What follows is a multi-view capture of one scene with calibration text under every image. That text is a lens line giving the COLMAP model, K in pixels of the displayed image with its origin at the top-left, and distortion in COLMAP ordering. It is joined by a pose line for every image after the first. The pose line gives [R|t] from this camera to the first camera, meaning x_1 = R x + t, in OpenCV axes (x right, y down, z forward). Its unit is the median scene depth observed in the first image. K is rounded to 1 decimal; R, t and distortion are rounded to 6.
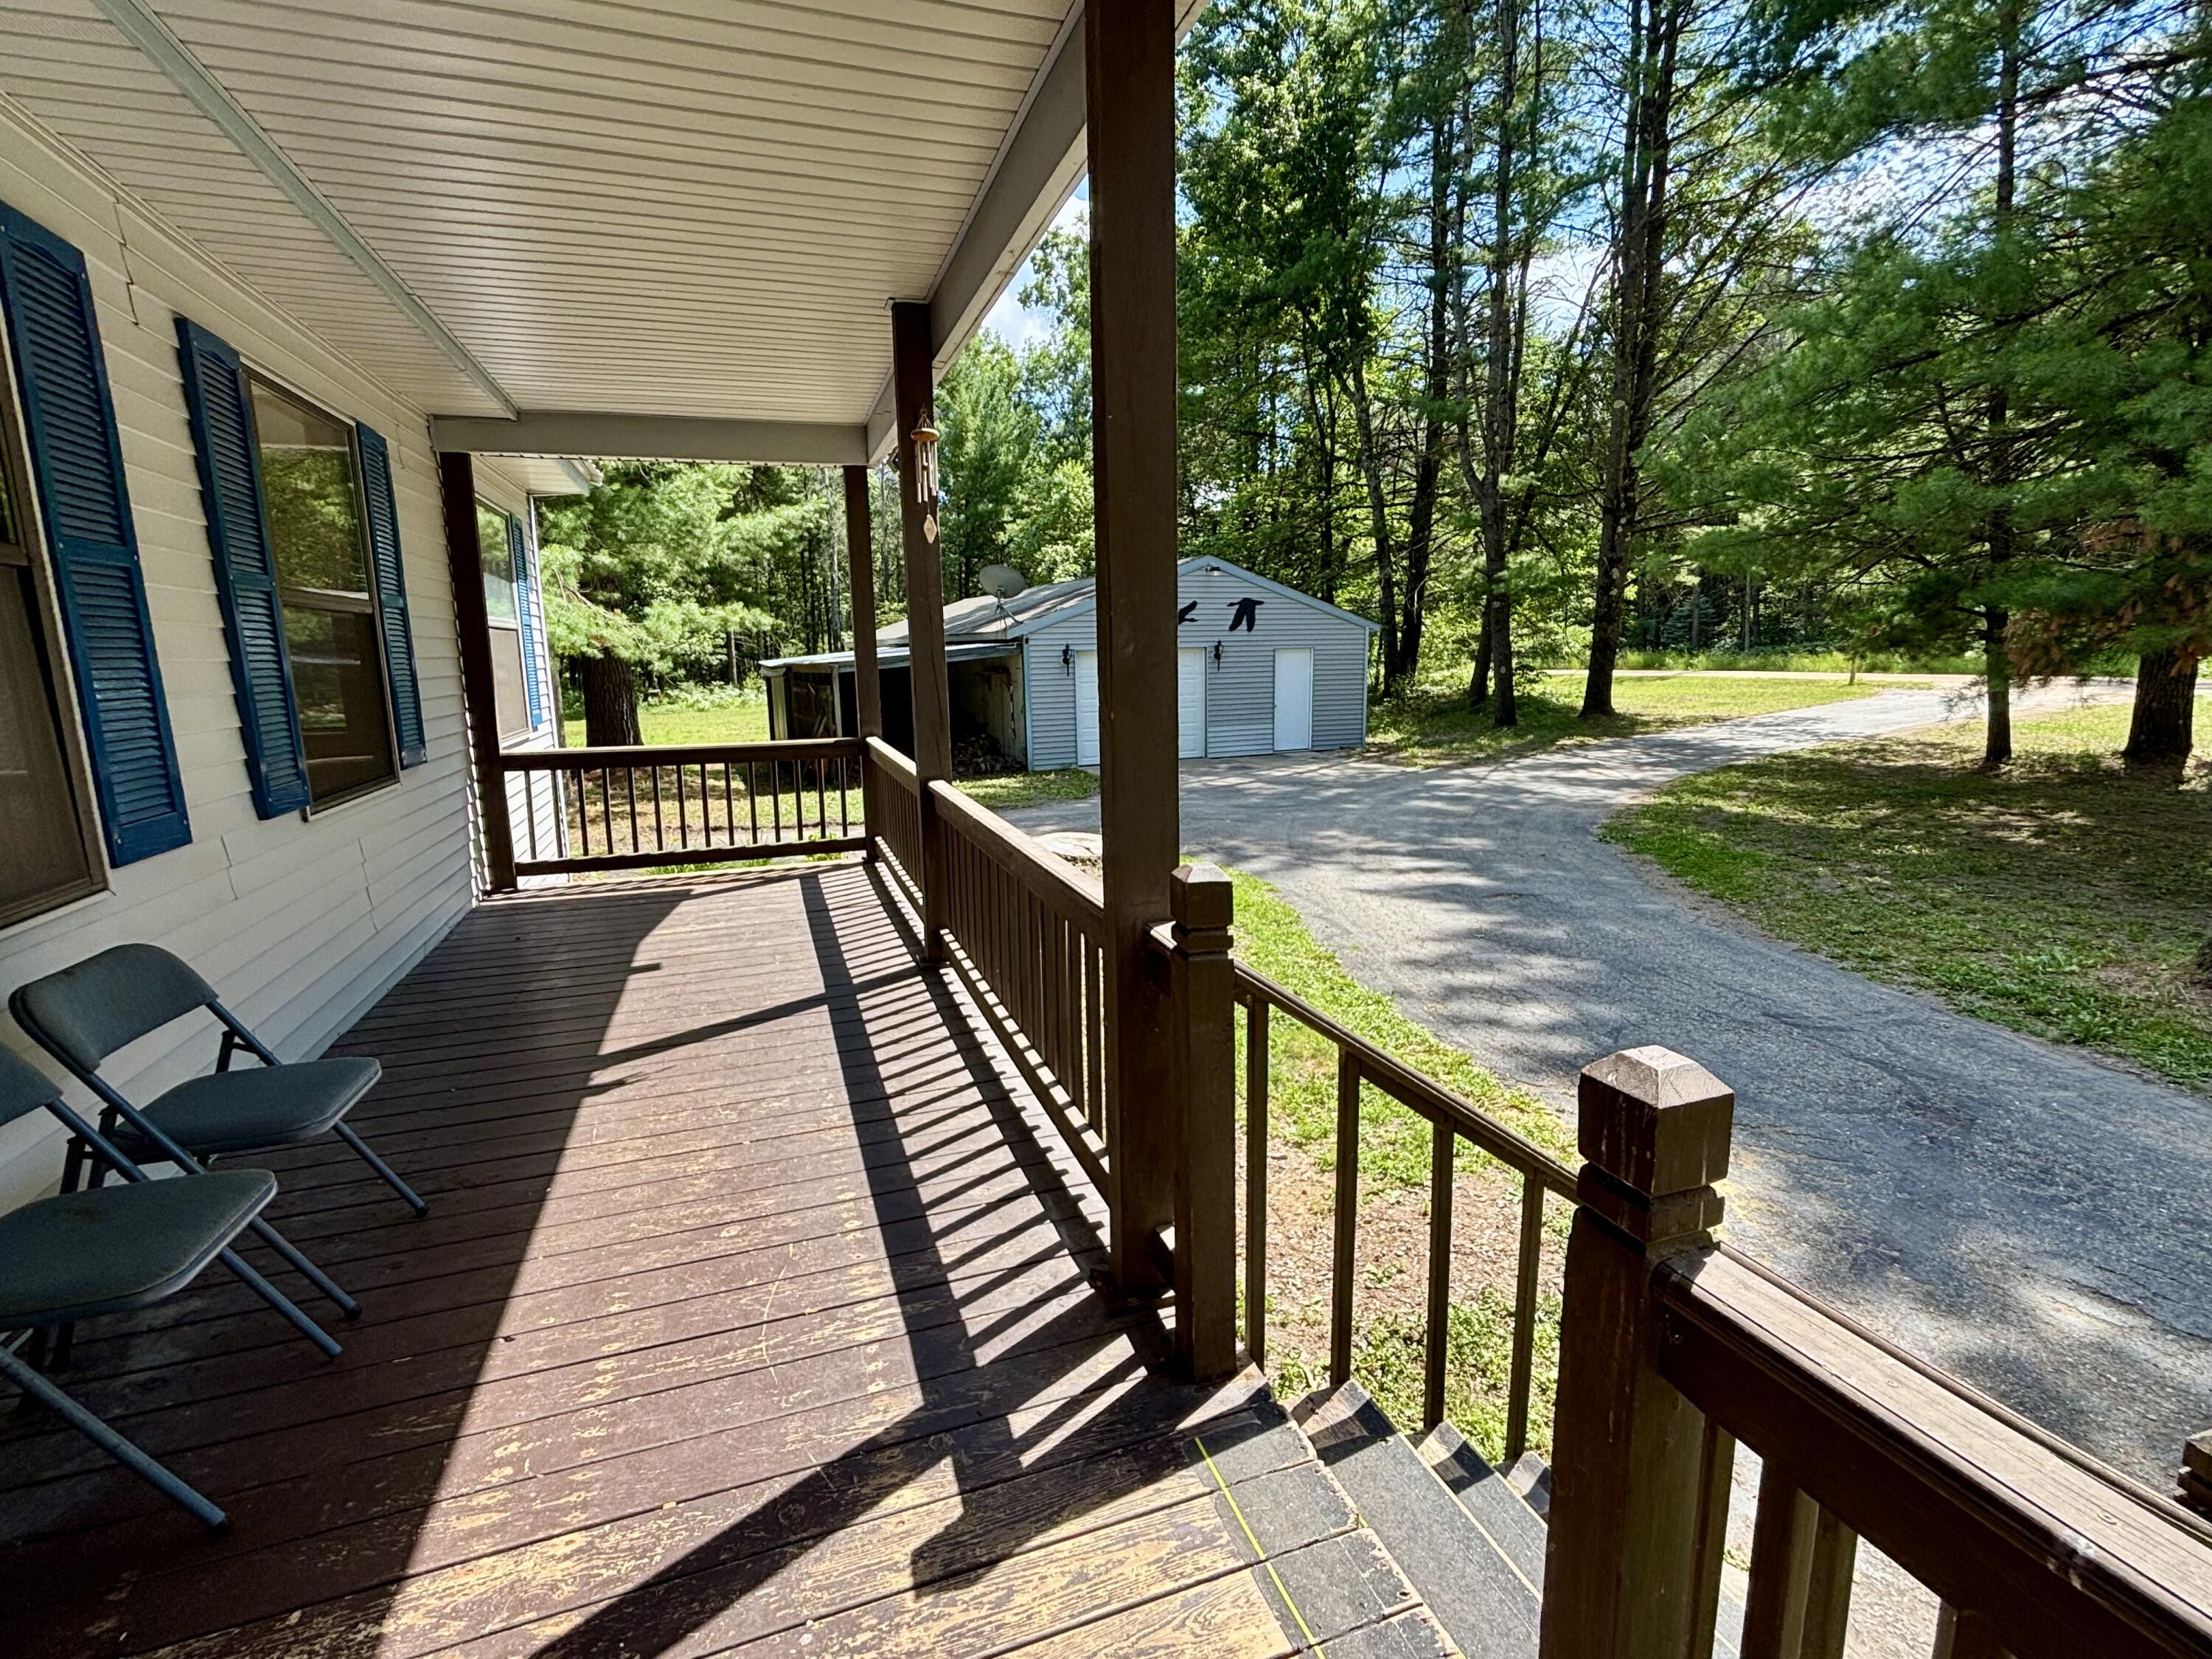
lens RADIAL K [[1010.6, 0, 1106.0], [0, 1010.6, 829.5], [0, 0, 1]] dist [-0.012580, 0.005137]
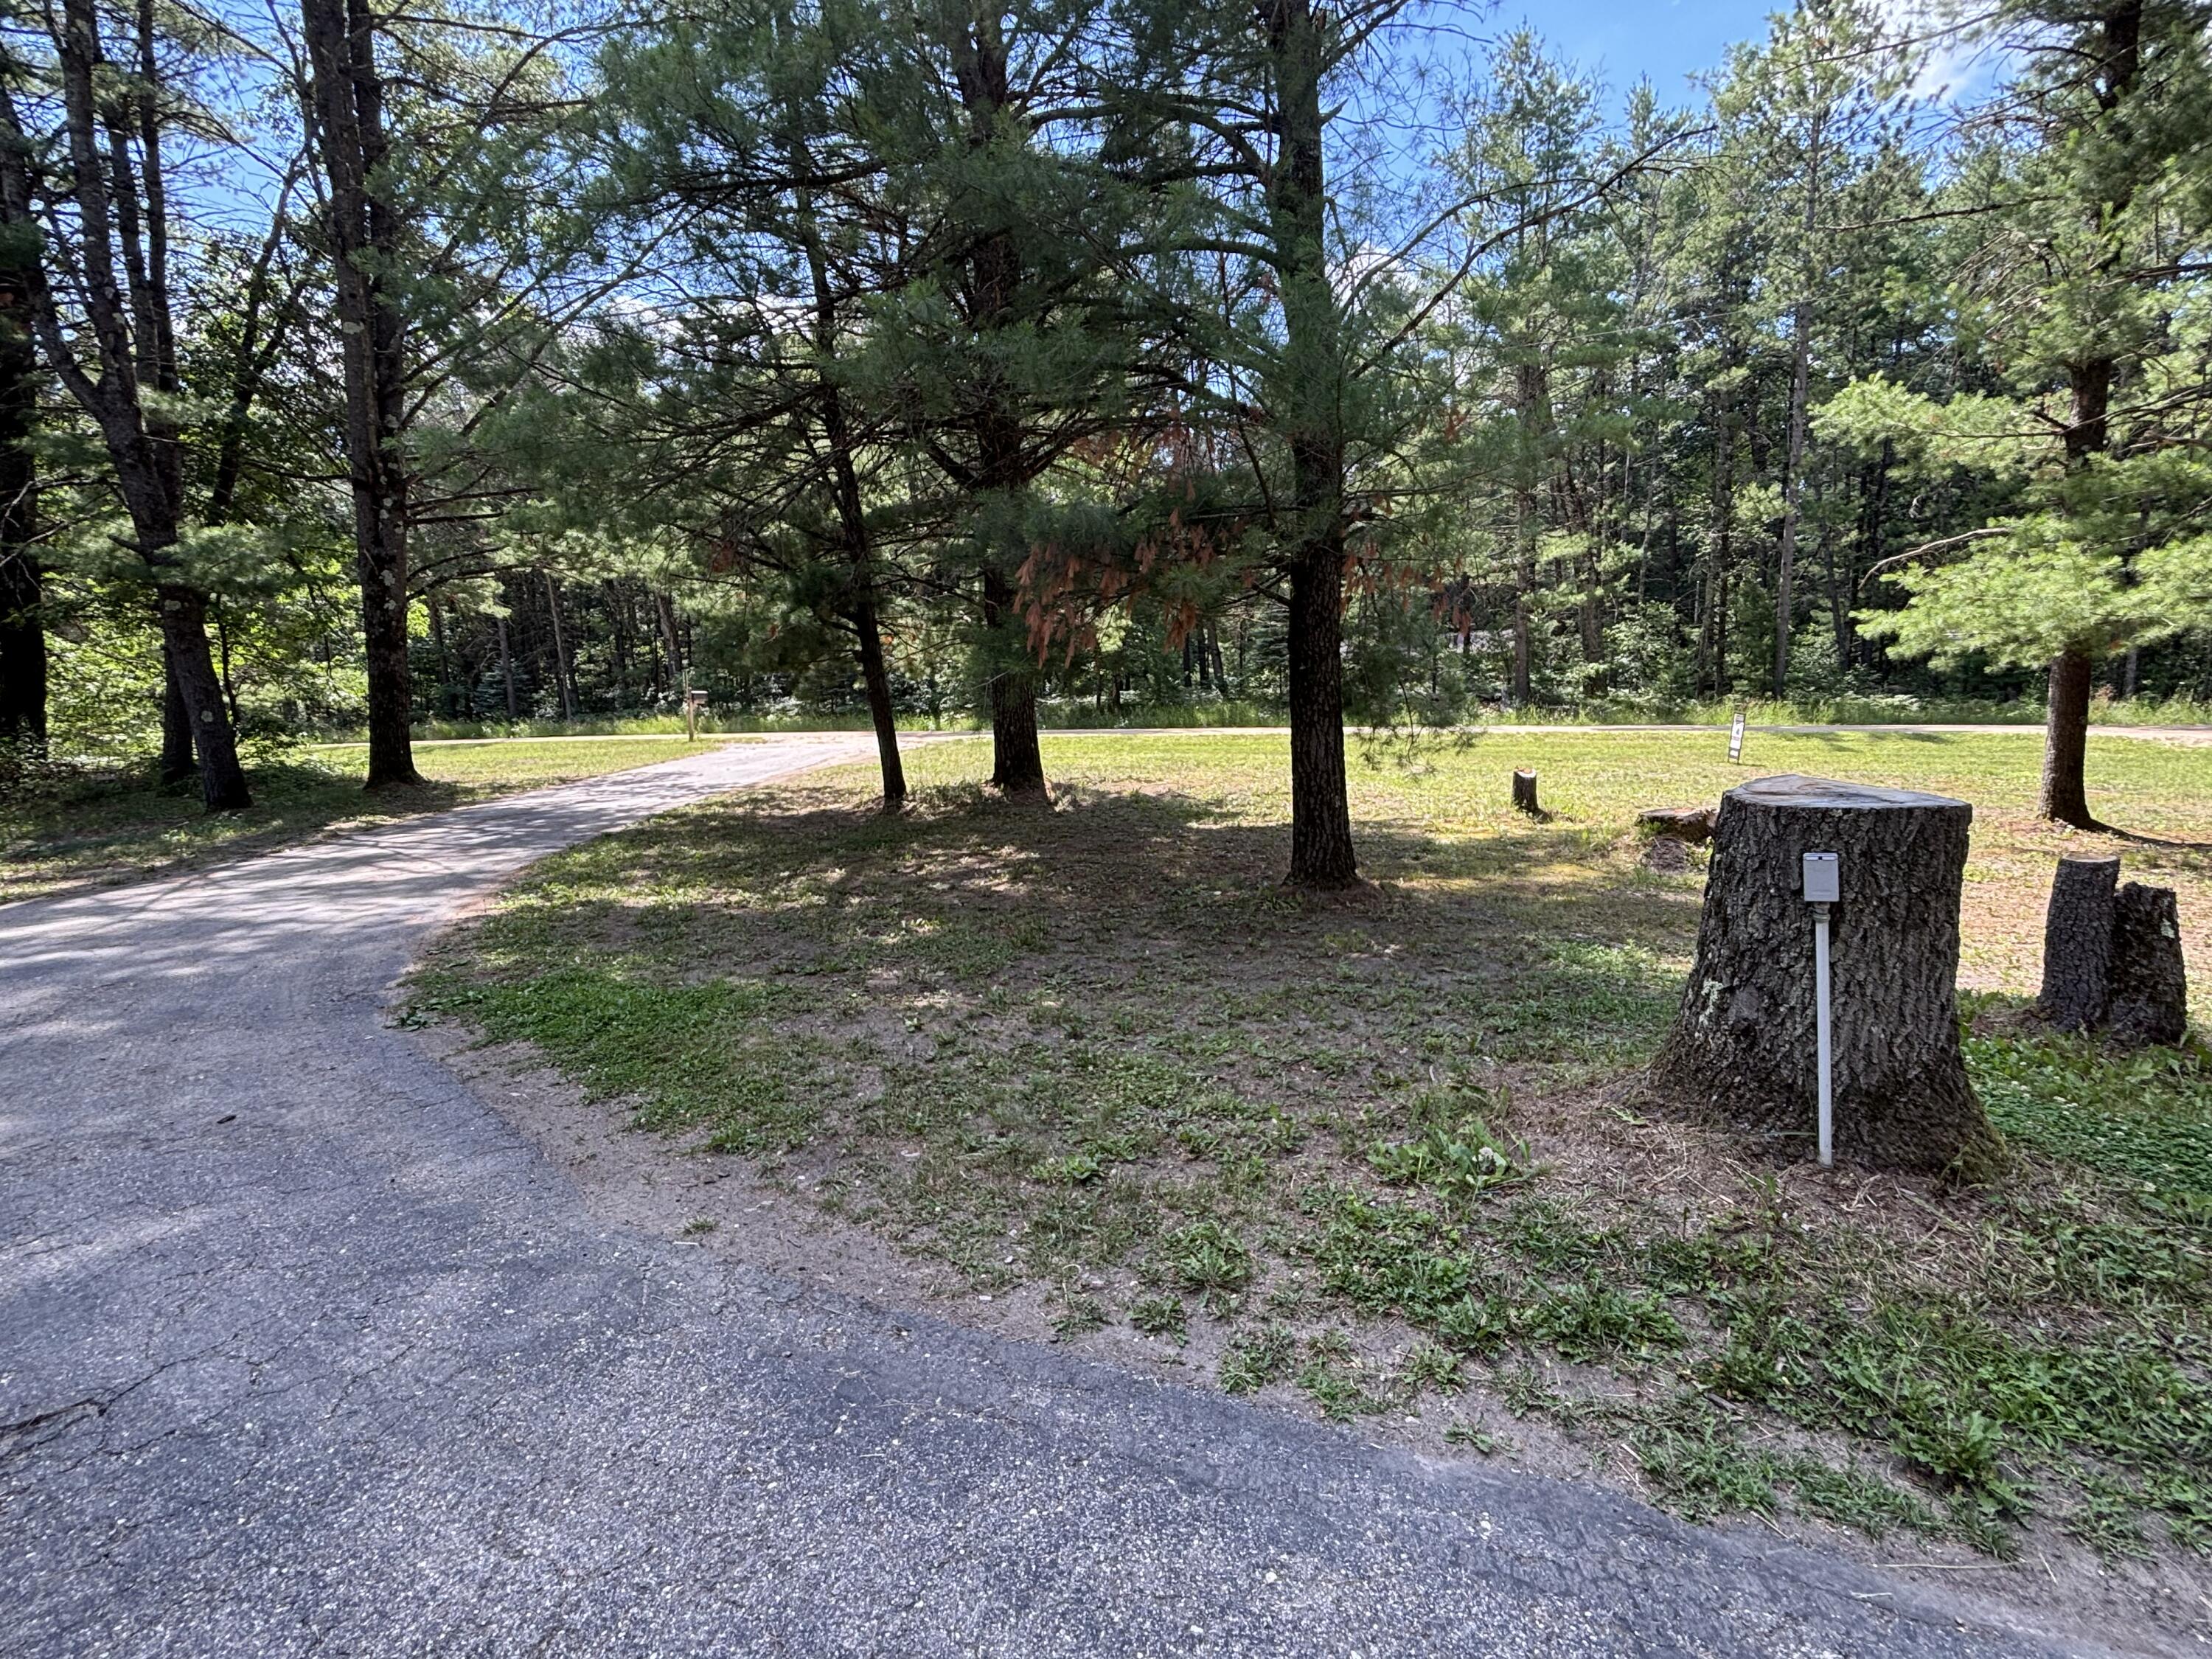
lens RADIAL K [[1010.6, 0, 1106.0], [0, 1010.6, 829.5], [0, 0, 1]] dist [-0.012580, 0.005137]
pose [[0.492995, -0.089370, 0.865430, 0.153416], [0.159684, 0.987107, 0.010971, -0.015836], [-0.855252, 0.132787, 0.500910, 0.288229]]
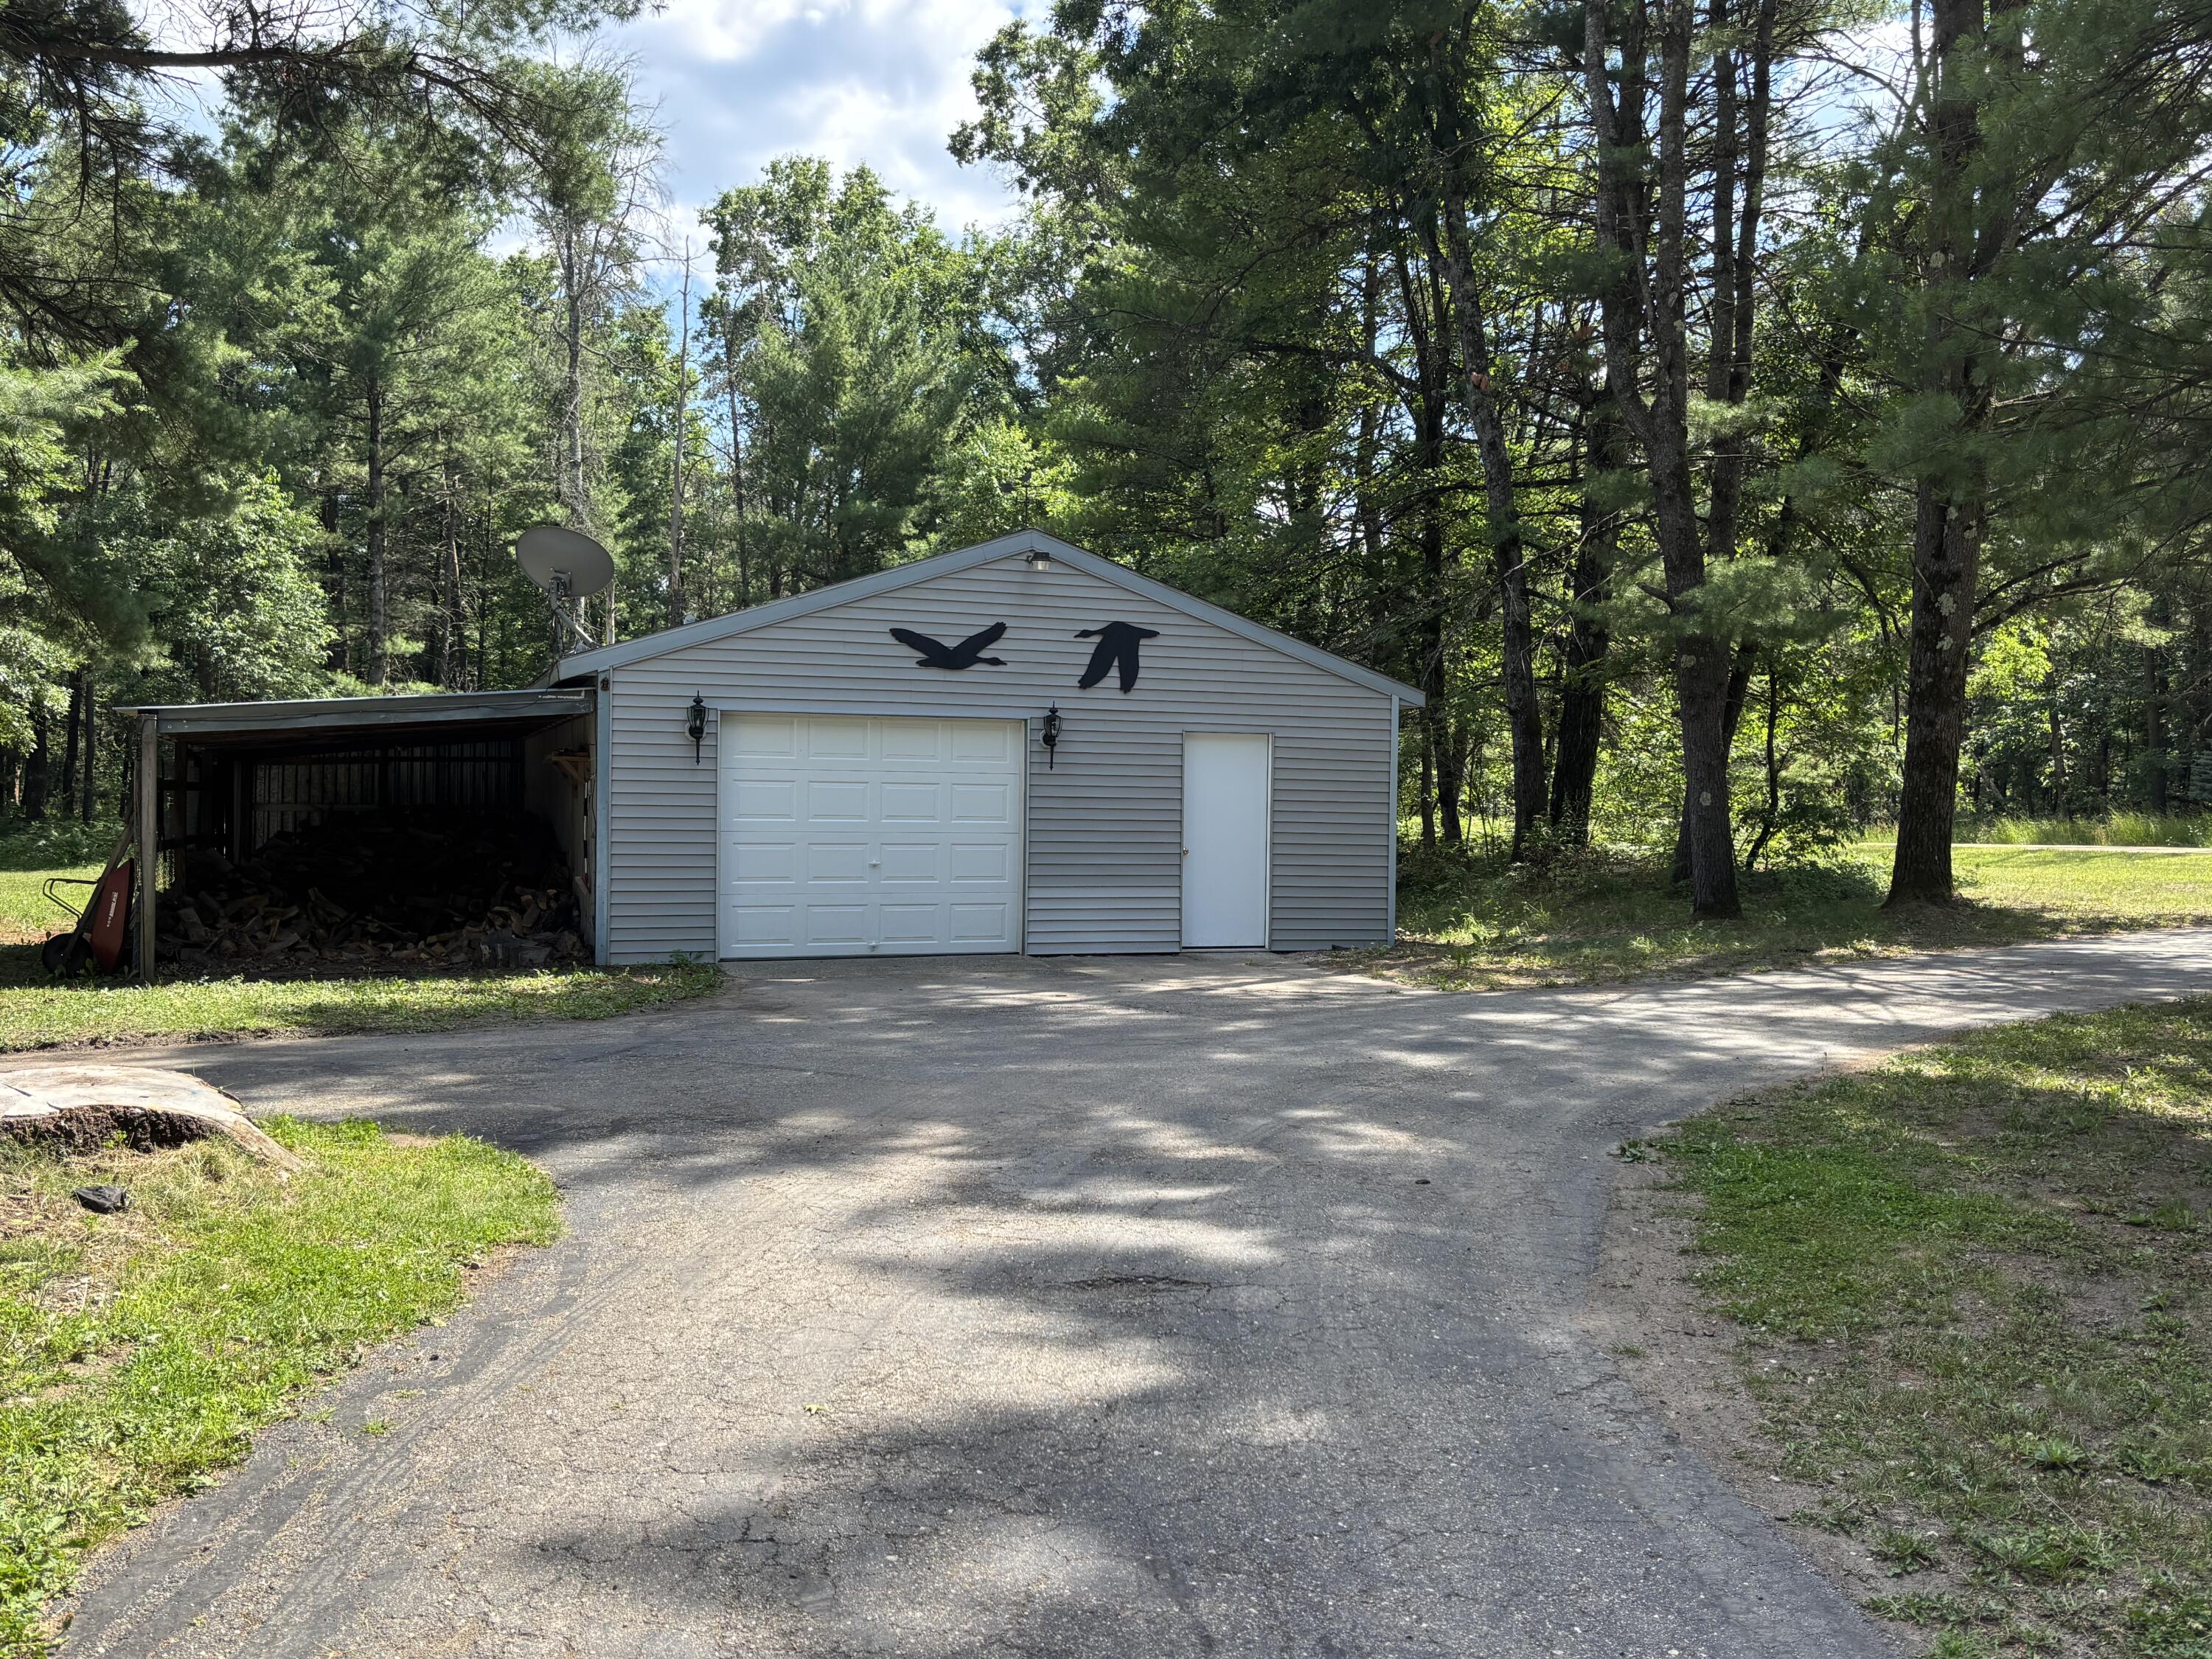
lens RADIAL K [[1849.3, 0, 1118.9], [0, 1849.3, 851.2], [0, 0, 1]] dist [0.011505, -0.000706]
pose [[0.997988, 0.034995, -0.052880, 0.187238], [-0.042581, 0.987779, -0.149932, 0.007077], [0.046987, 0.151882, 0.987281, 0.158379]]
